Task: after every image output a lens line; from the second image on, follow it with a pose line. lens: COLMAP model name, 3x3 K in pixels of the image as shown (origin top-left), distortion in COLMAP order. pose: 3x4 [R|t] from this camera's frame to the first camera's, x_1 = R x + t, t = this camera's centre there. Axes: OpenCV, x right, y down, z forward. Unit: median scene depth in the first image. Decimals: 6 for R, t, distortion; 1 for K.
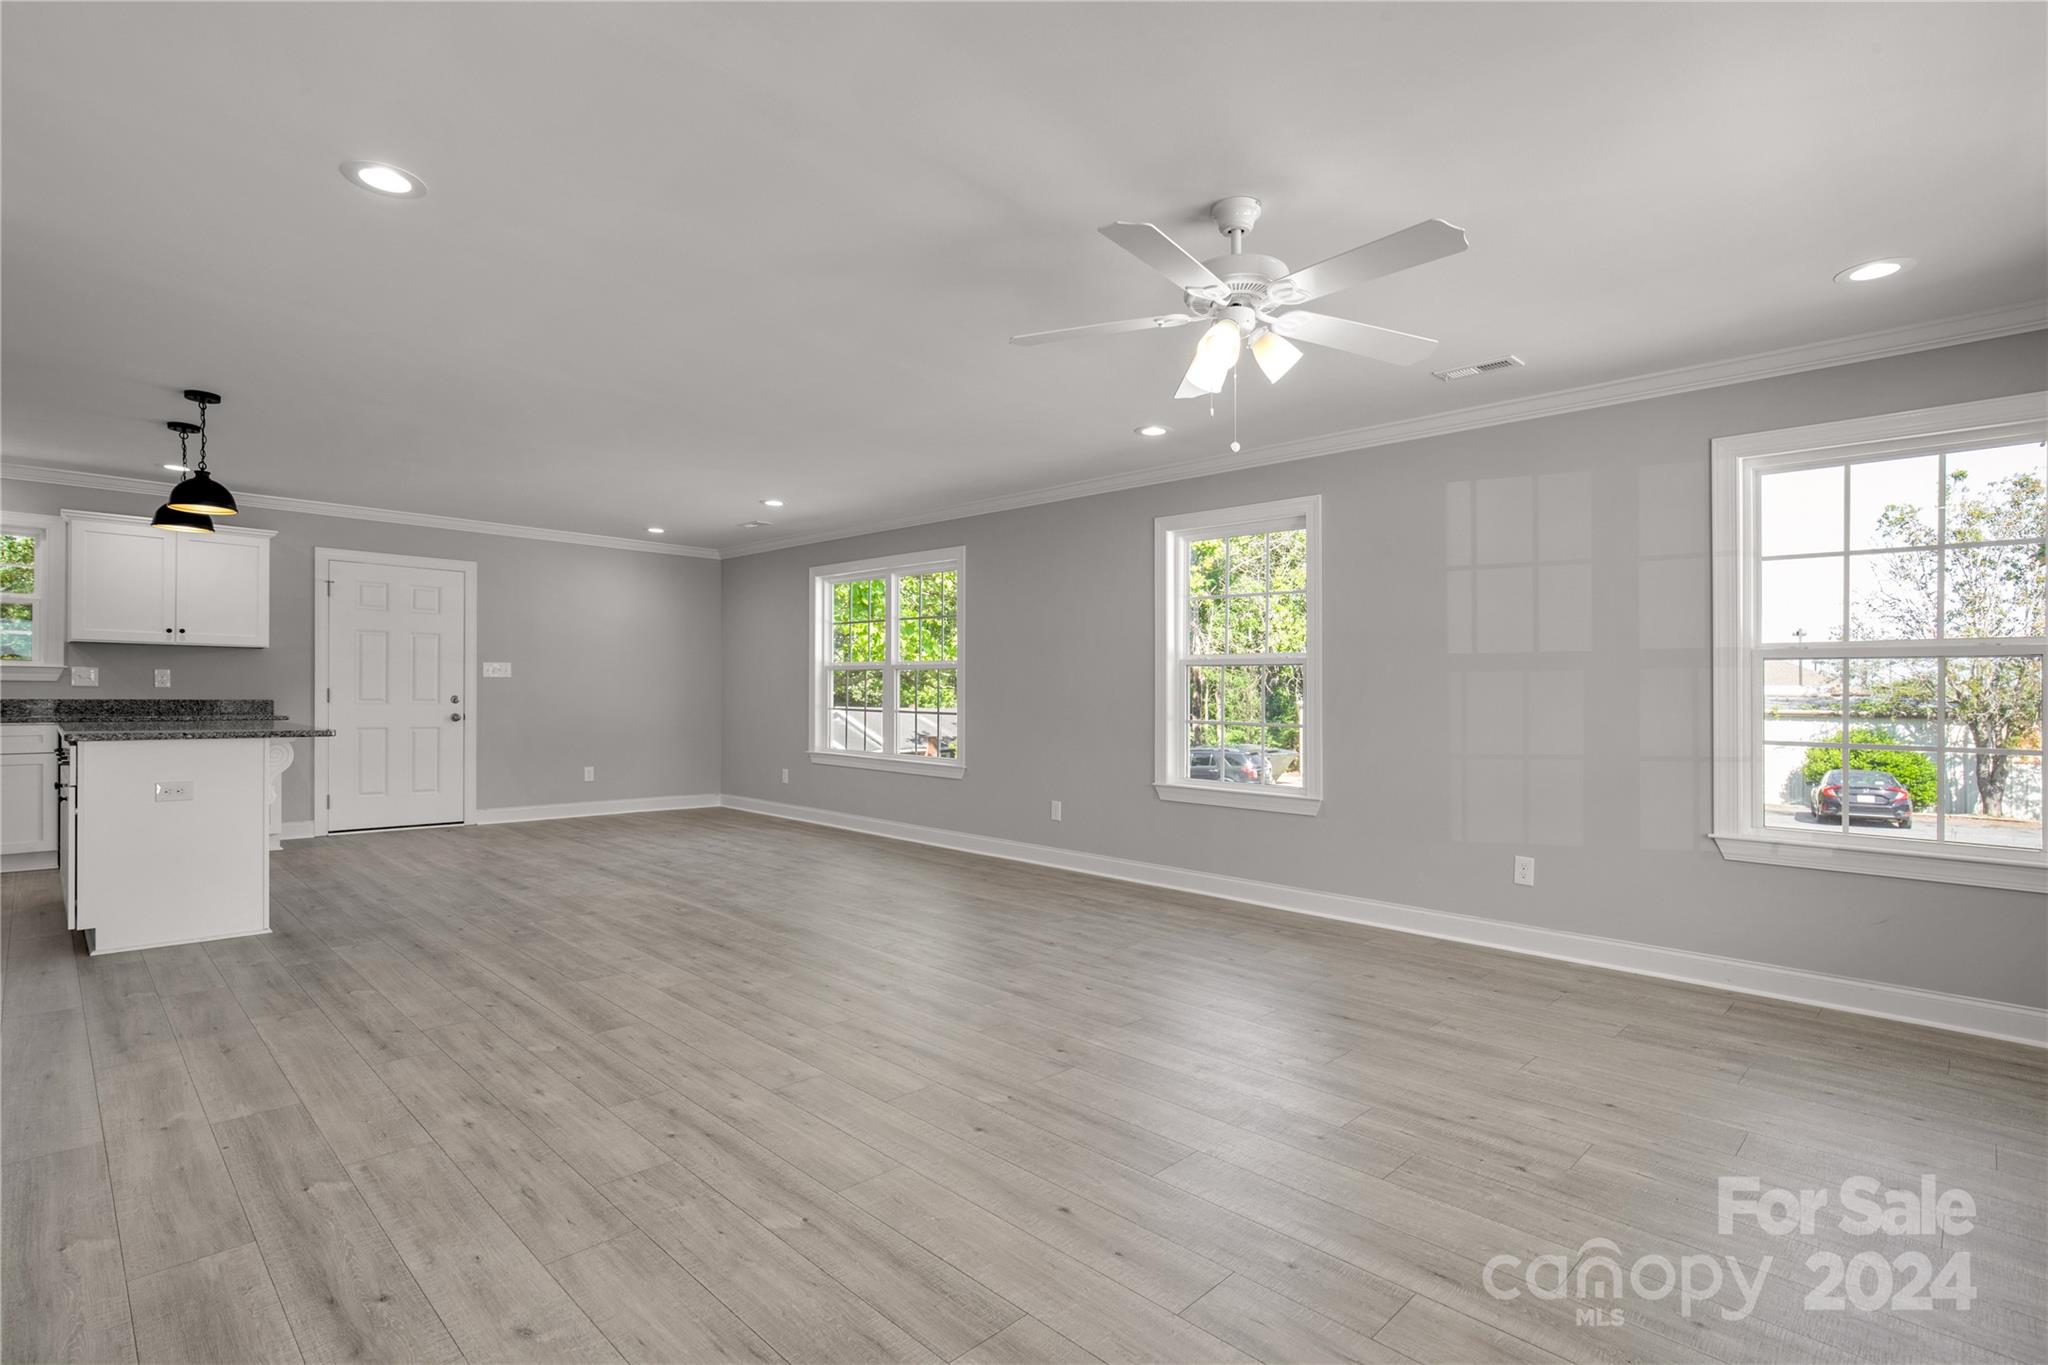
lens RADIAL K [[981.8, 0, 1025.0], [0, 981.8, 692.3], [0, 0, 1]] dist [-0.002942, 0.000150]
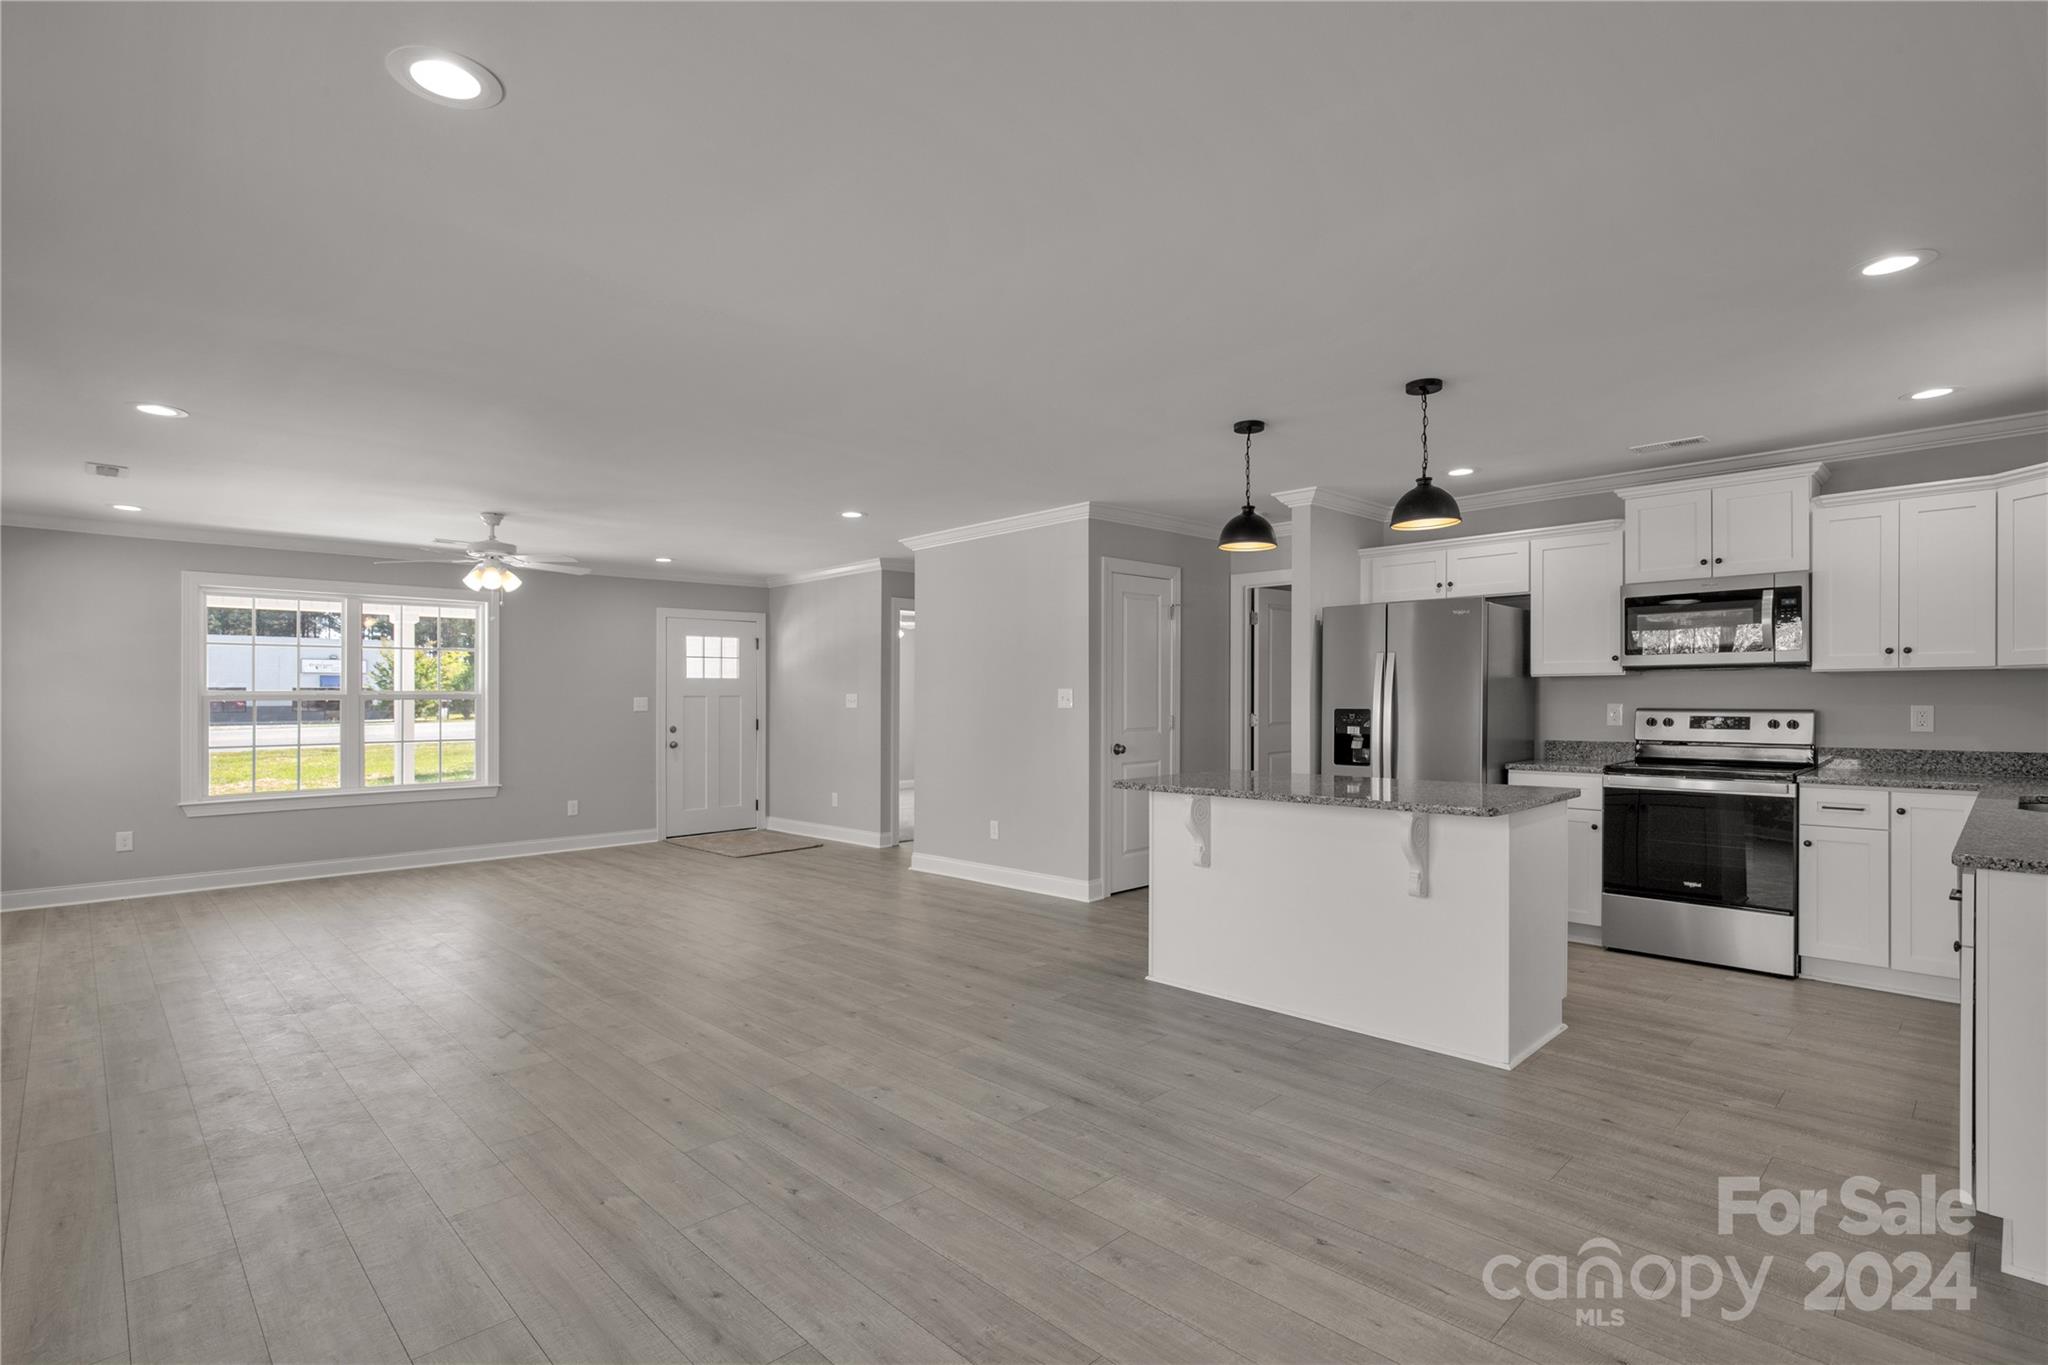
lens RADIAL K [[981.8, 0, 1025.0], [0, 981.8, 692.3], [0, 0, 1]] dist [-0.002942, 0.000150]
pose [[-0.999759, -0.006676, 0.020929, -0.740319], [-0.006829, 0.999950, -0.007270, -0.044137], [-0.020879, -0.007411, -0.999755, 2.228162]]
